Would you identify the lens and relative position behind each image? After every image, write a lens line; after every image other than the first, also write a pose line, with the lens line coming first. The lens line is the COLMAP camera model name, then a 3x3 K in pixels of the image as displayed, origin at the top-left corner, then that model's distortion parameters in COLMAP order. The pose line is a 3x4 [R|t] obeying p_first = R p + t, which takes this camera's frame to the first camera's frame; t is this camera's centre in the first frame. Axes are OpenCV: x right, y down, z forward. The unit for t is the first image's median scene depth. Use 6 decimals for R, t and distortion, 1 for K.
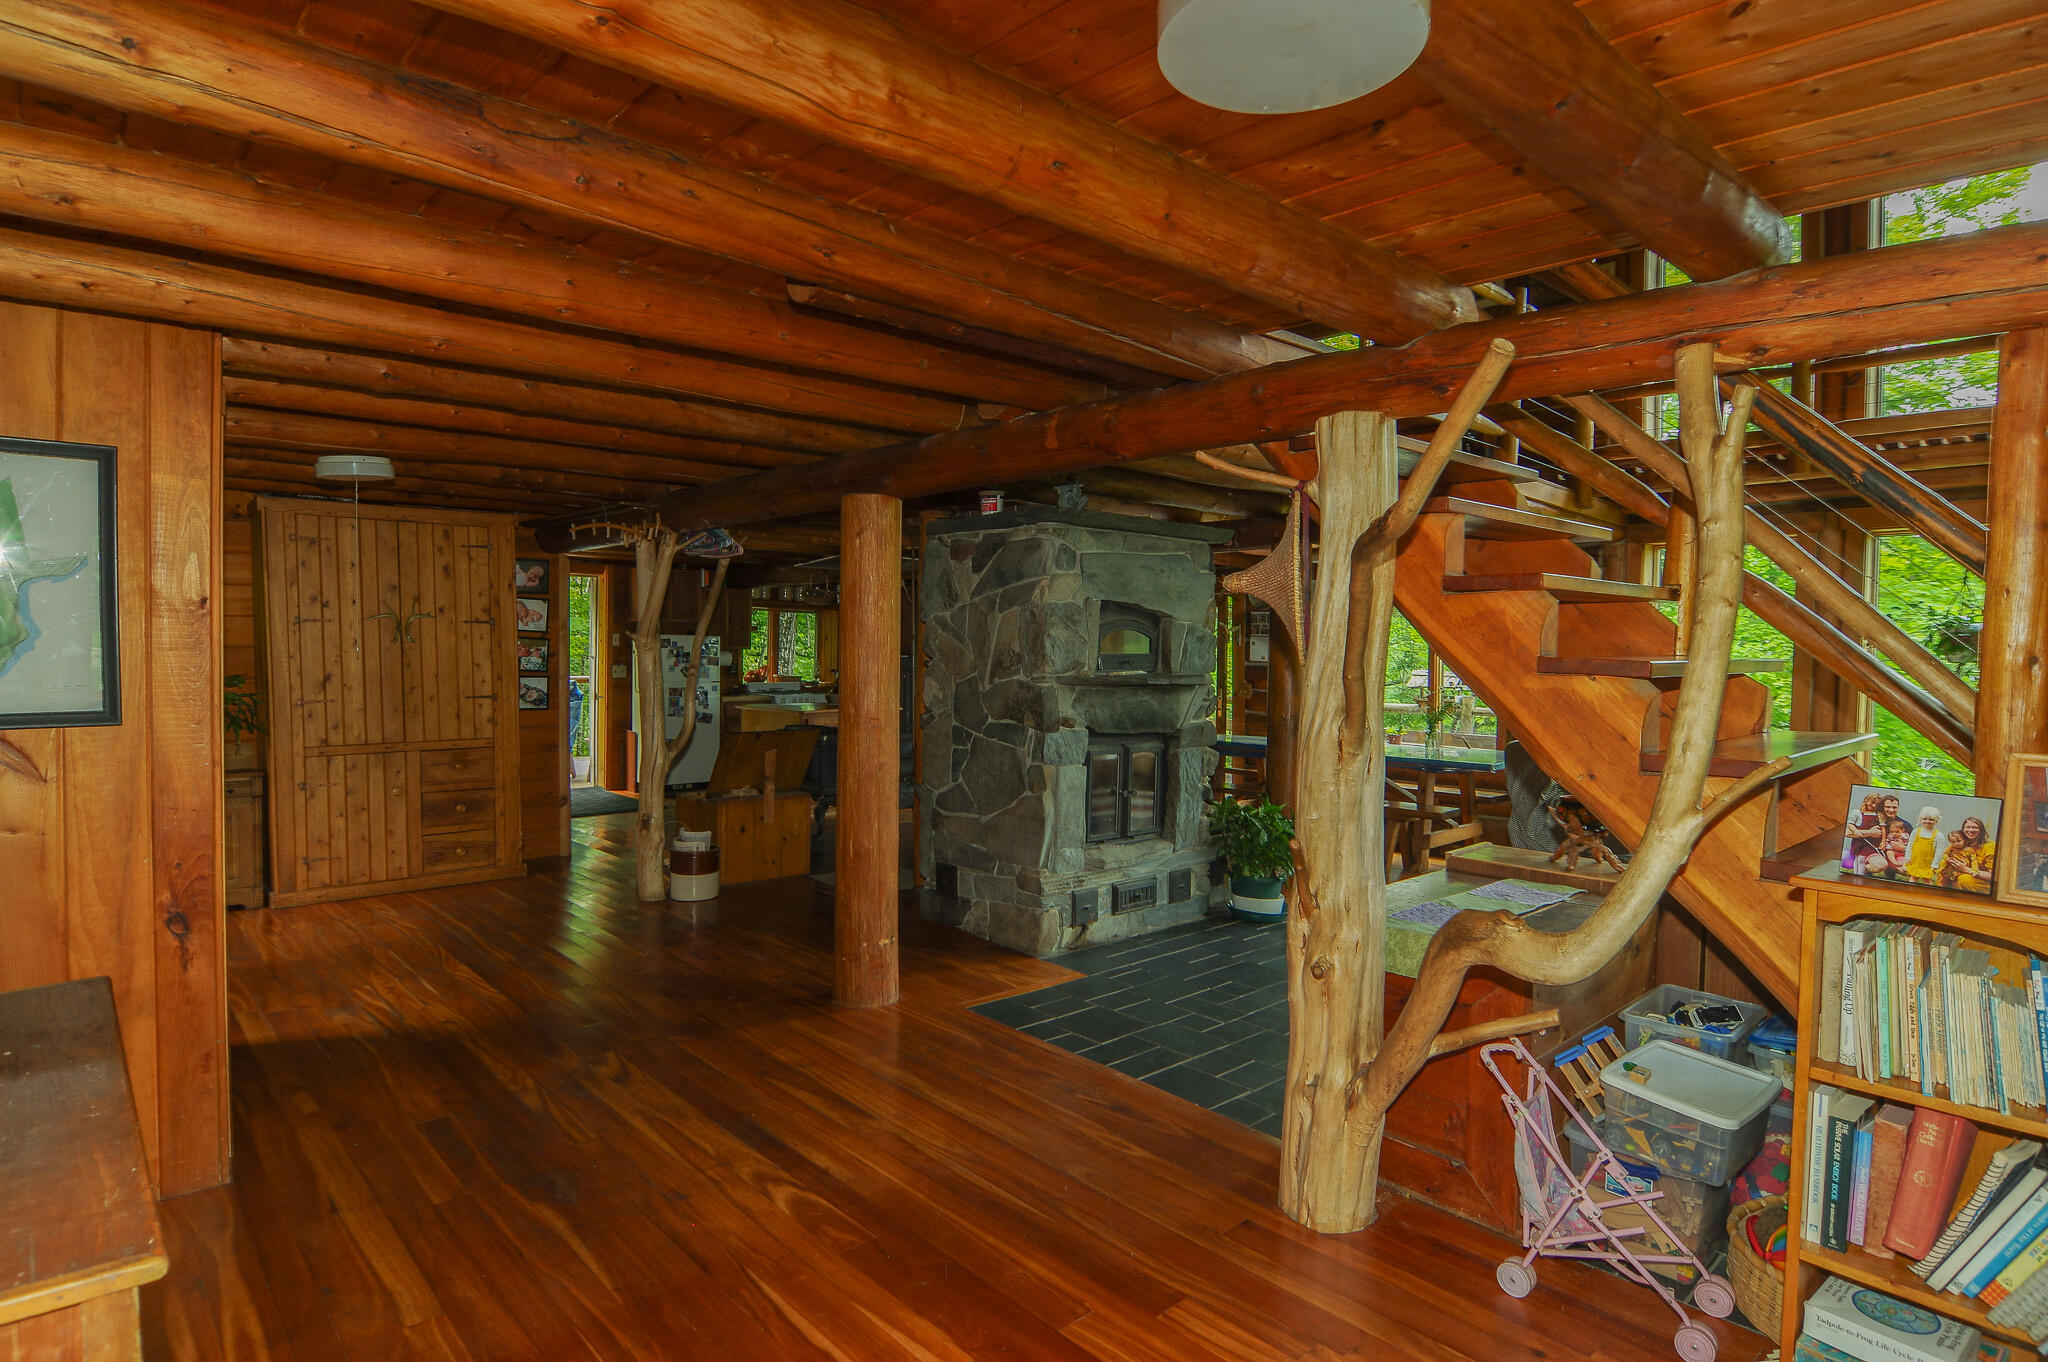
lens RADIAL K [[1095.0, 0, 1024.8], [0, 1095.0, 692.6], [0, 0, 1]] dist [-0.015315, -0.004720]
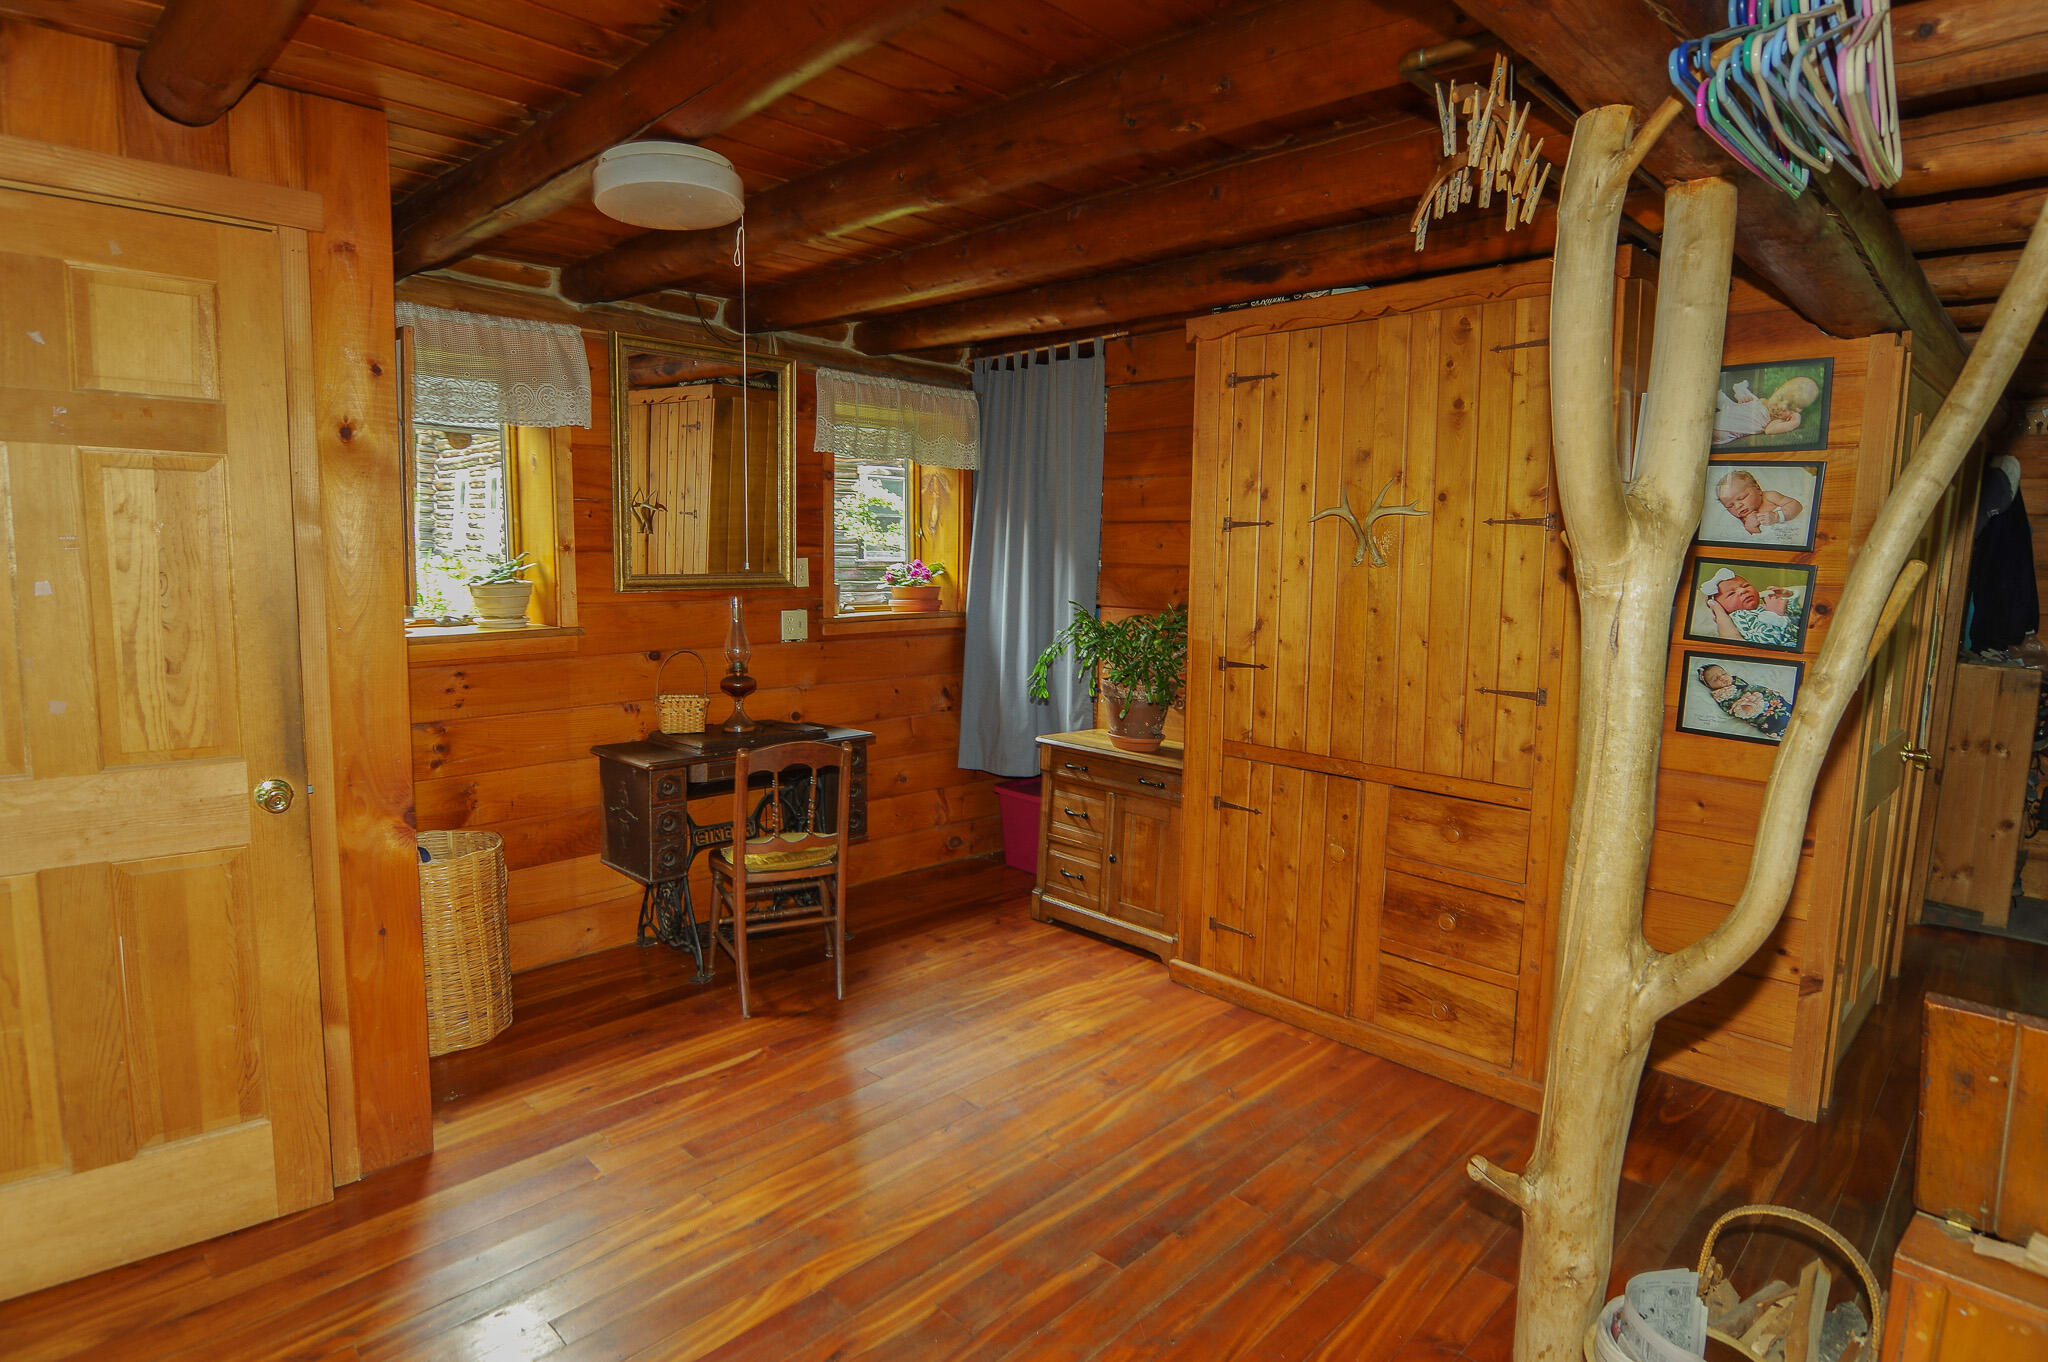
lens RADIAL K [[1095.0, 0, 1024.3], [0, 1095.0, 682.1], [0, 0, 1]] dist [-0.015315, -0.004720]
pose [[0.043149, 0.115667, -0.992350, -0.069128], [-0.065322, 0.991477, 0.112725, -0.037060], [0.996931, 0.059959, 0.050337, 0.775961]]
